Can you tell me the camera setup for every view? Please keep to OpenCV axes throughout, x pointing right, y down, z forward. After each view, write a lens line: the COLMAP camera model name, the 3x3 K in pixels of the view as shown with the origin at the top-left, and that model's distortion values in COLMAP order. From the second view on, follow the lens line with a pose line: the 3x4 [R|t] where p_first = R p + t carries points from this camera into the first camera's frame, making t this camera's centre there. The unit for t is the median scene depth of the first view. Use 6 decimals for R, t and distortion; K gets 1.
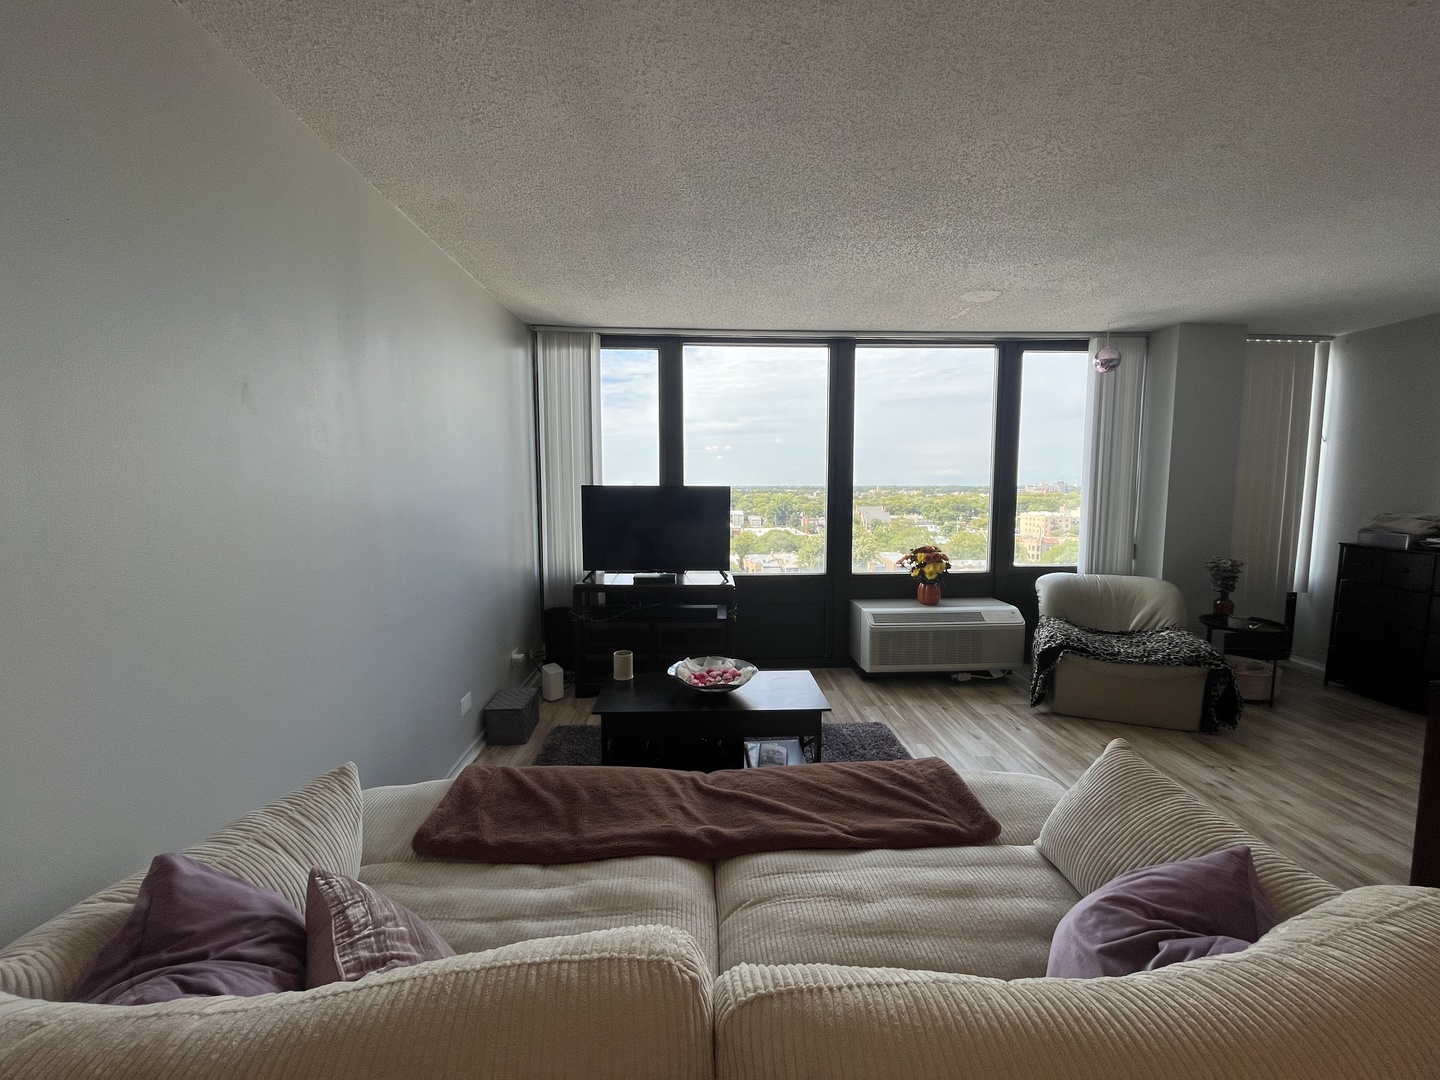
lens RADIAL K [[578.8, 0, 720.0], [0, 578.8, 540.0], [0, 0, 1]] dist [-0.001530, -0.000047]
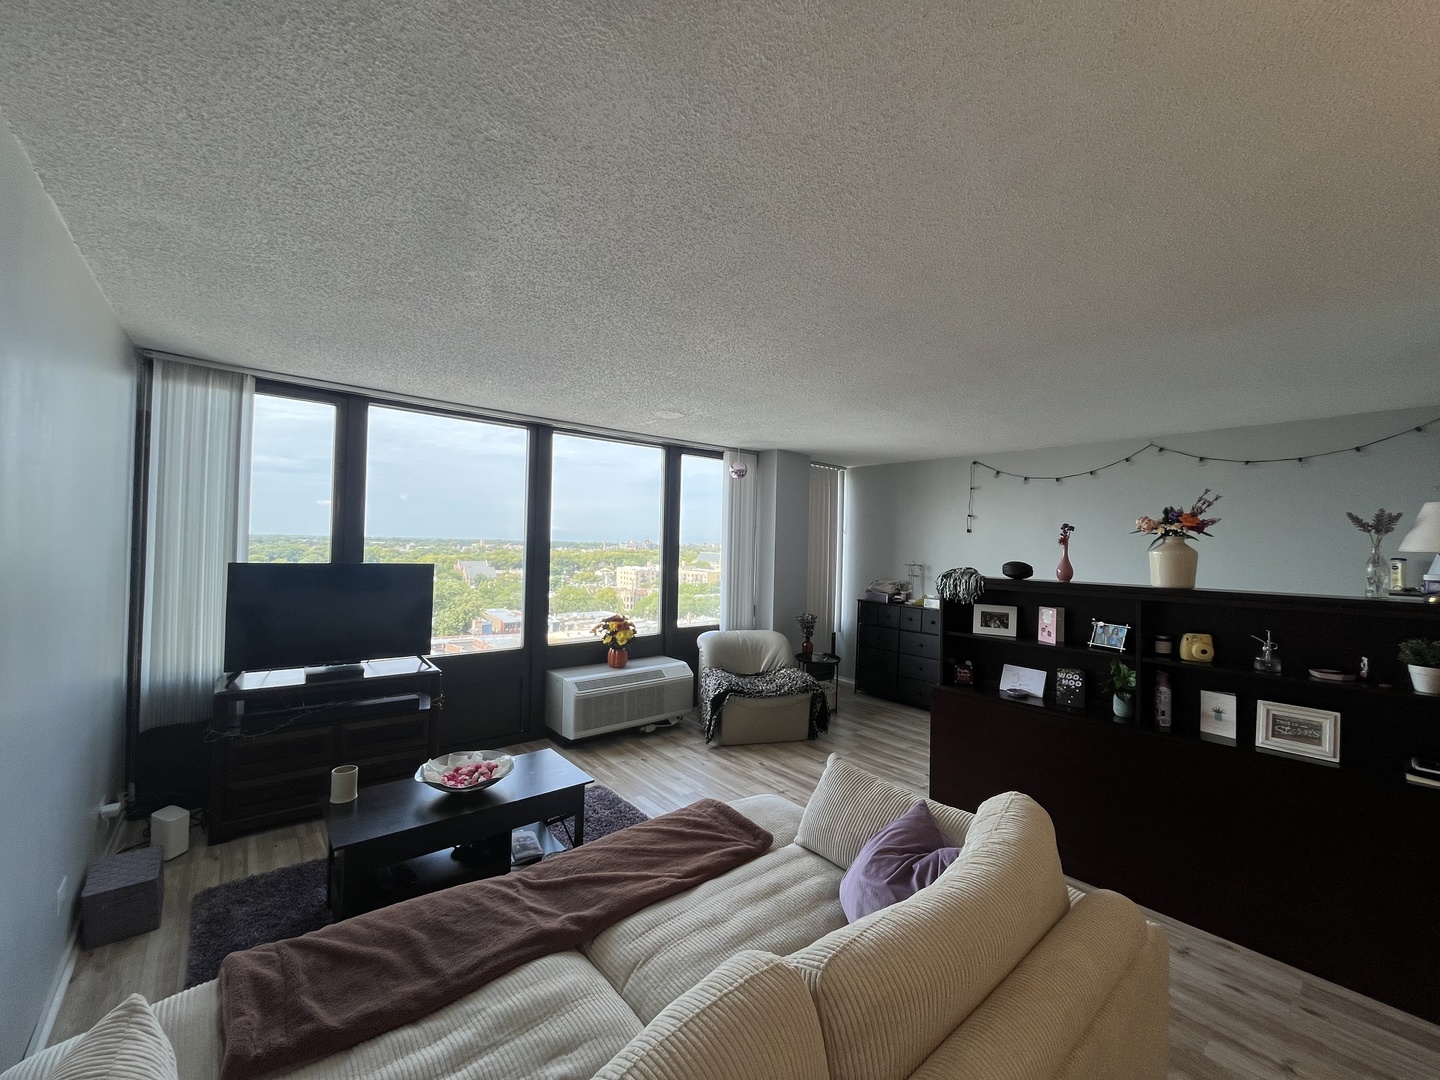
lens RADIAL K [[578.8, 0, 720.0], [0, 578.8, 540.0], [0, 0, 1]] dist [-0.001530, -0.000047]
pose [[0.793492, 0.024986, 0.608068, -0.197168], [0.032857, 0.995941, -0.083800, -0.039558], [-0.607693, 0.086474, 0.789450, -0.028662]]
